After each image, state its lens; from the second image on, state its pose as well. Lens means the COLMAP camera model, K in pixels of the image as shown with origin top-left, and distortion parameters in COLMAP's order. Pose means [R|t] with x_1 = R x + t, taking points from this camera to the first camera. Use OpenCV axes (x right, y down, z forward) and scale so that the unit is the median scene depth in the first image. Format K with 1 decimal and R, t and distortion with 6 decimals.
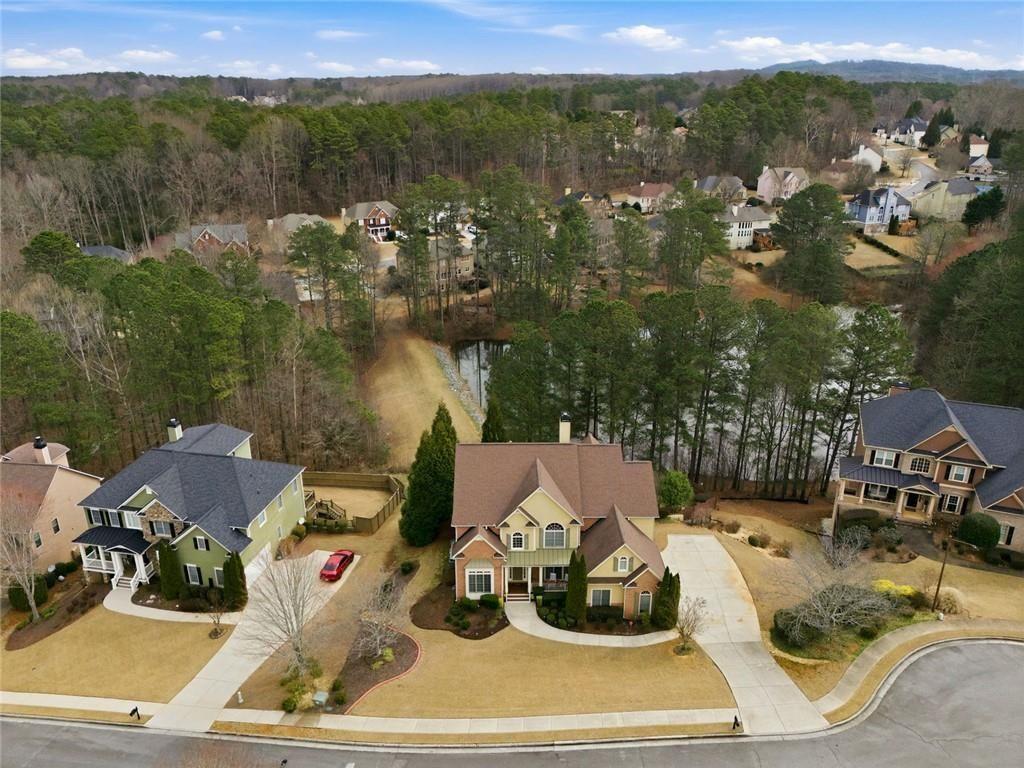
lens RADIAL K [[751.8, 0, 508.6], [0, 751.8, 385.7], [0, 0, 1]] dist [0.076648, -0.066530]
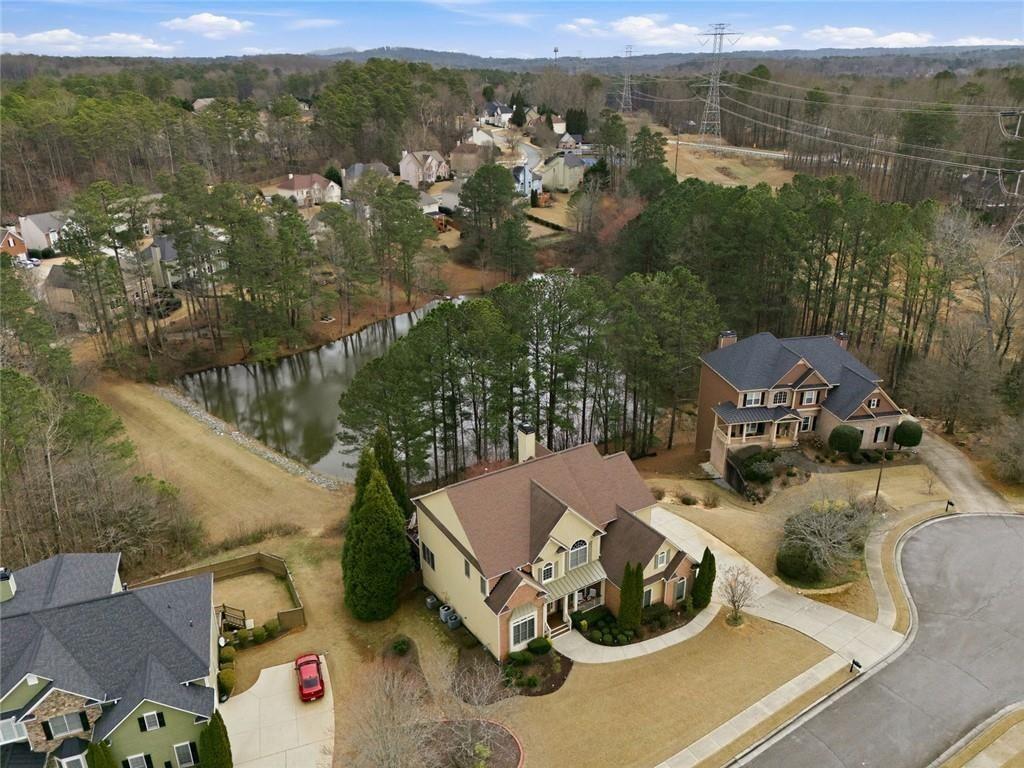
lens RADIAL K [[751.8, 0, 508.6], [0, 751.8, 385.7], [0, 0, 1]] dist [0.076648, -0.066530]
pose [[0.854333, -0.207681, 0.476428, -0.369356], [0.200003, 0.977471, 0.067447, -0.076380], [-0.479702, 0.037665, 0.876623, 0.185327]]
